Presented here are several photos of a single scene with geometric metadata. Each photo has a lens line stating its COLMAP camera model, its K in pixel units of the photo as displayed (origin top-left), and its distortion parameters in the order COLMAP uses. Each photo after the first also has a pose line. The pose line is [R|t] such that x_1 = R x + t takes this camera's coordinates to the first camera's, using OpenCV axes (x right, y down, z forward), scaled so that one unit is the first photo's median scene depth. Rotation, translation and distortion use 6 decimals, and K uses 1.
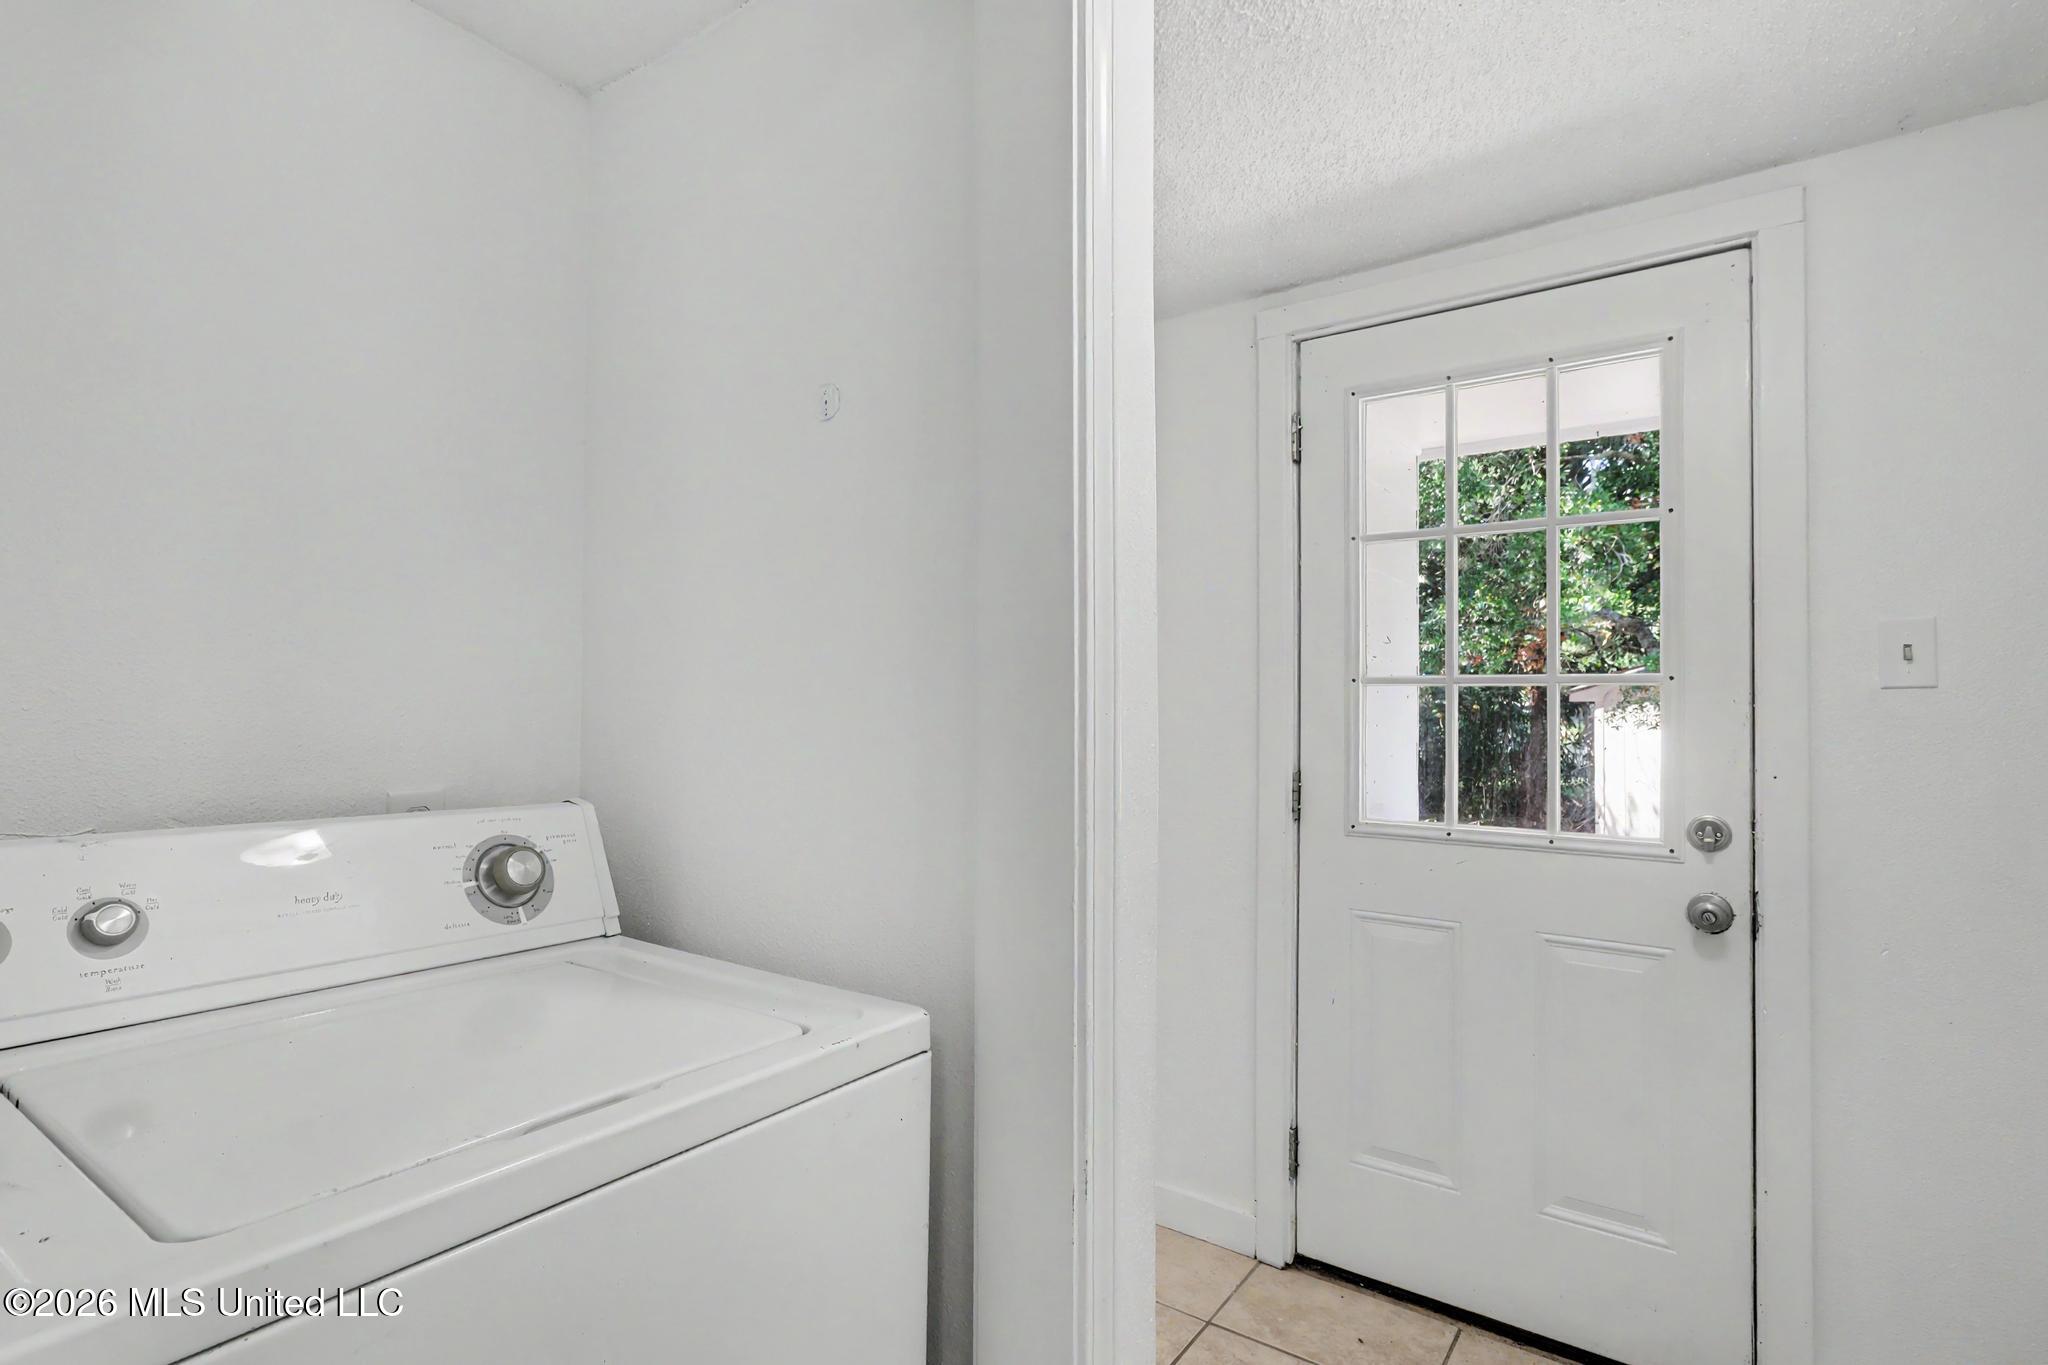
lens RADIAL K [[966.6, 0, 1026.5], [0, 966.6, 686.0], [0, 0, 1]] dist [-0.001111, 0.000109]
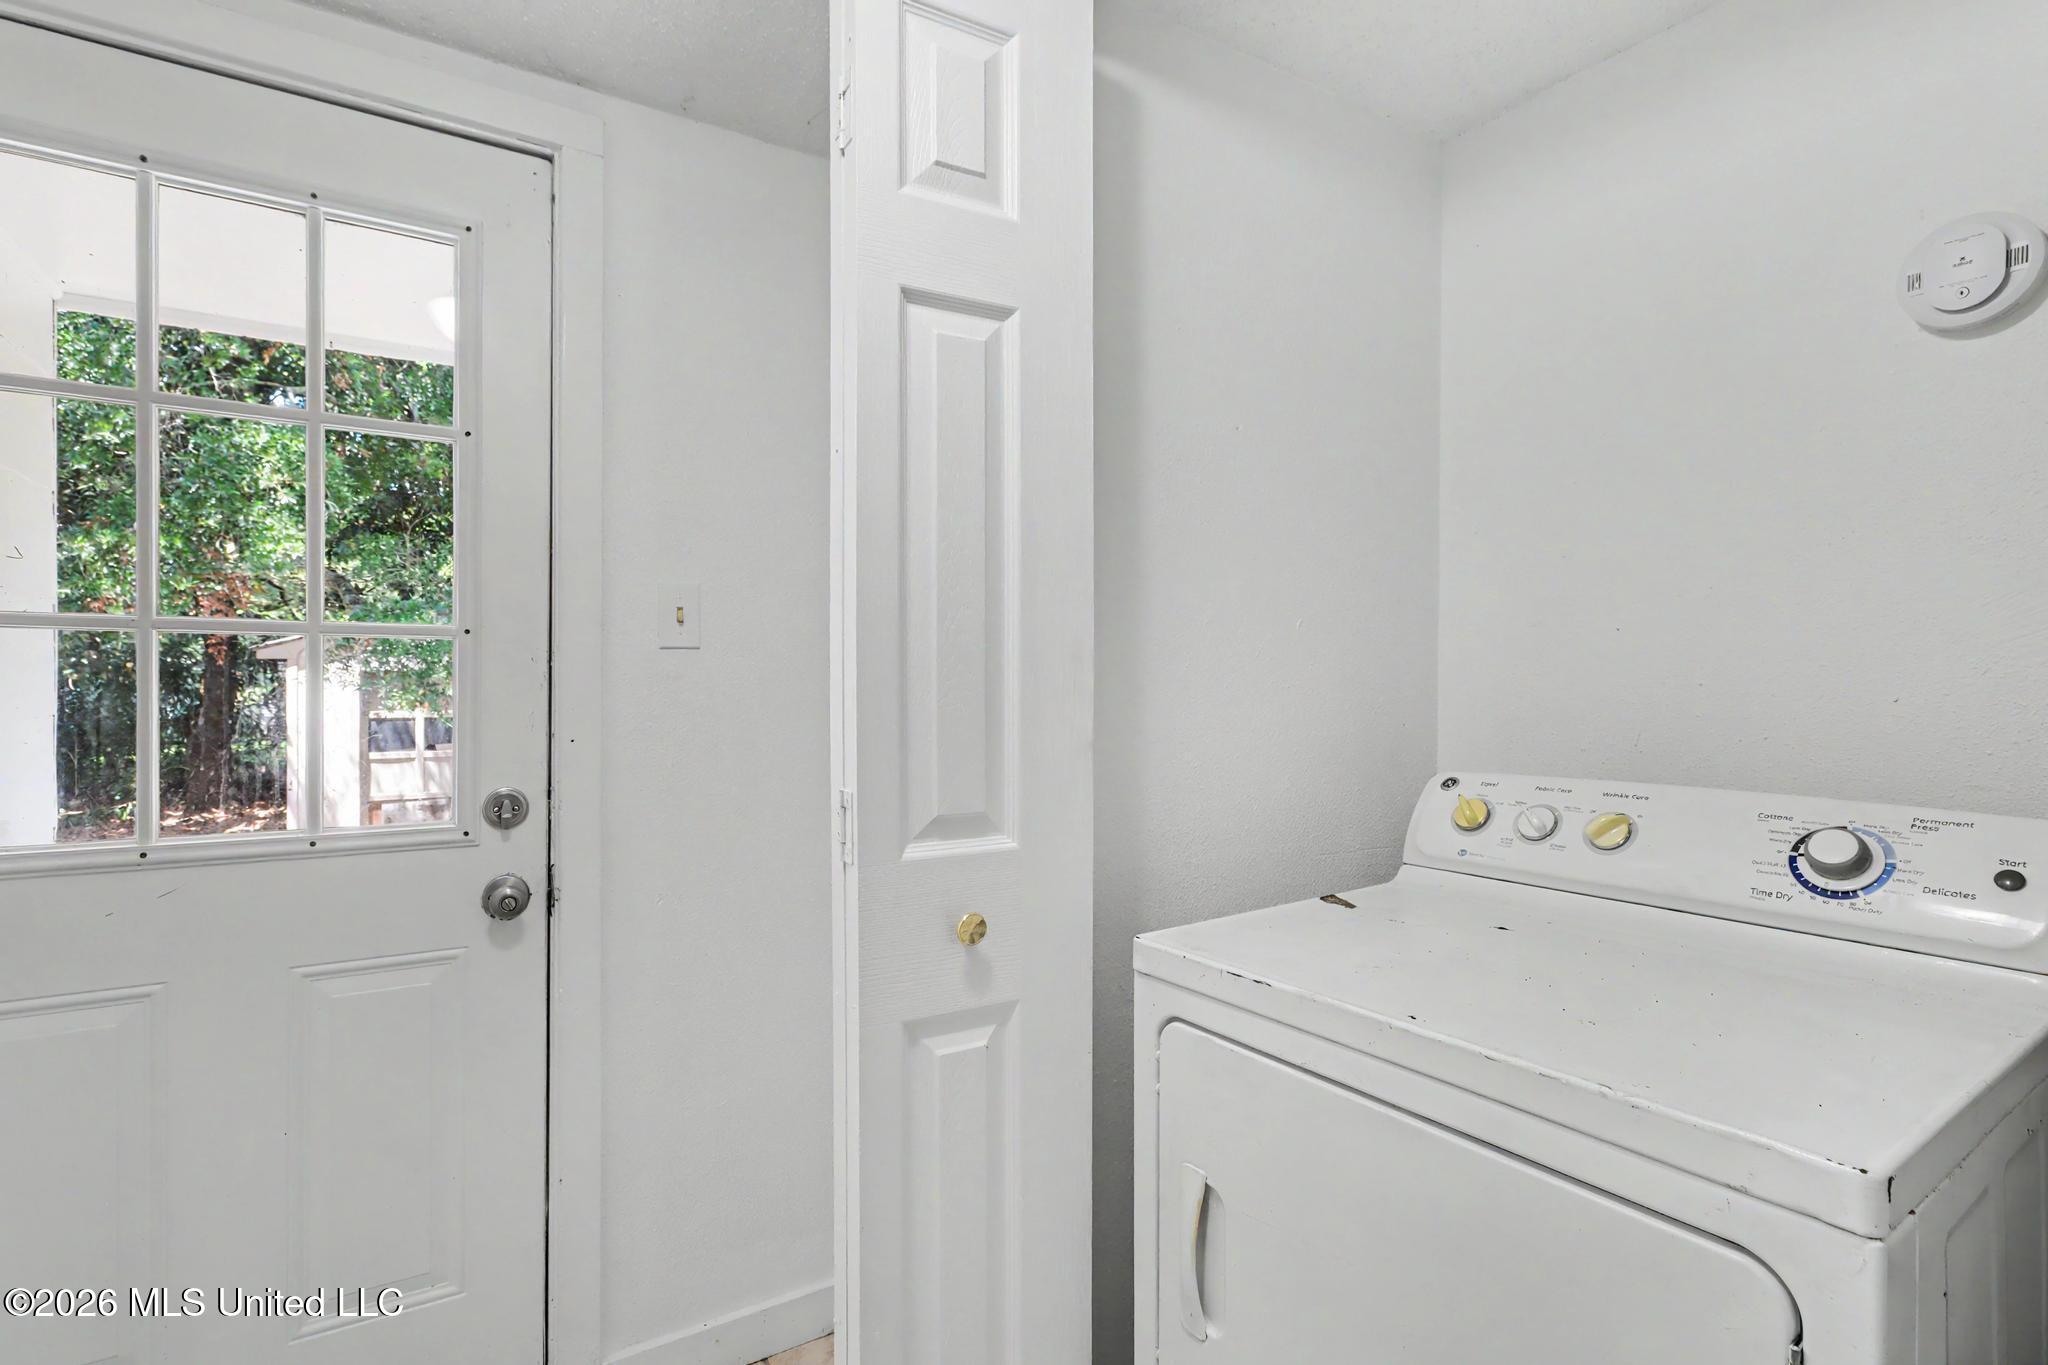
lens RADIAL K [[966.6, 0, 1026.5], [0, 966.6, 686.0], [0, 0, 1]] dist [-0.001111, 0.000109]
pose [[0.380678, -0.016498, 0.924560, 0.068782], [-0.023245, 0.999354, 0.027404, 0.004985], [-0.924415, -0.031923, 0.380049, 0.223298]]
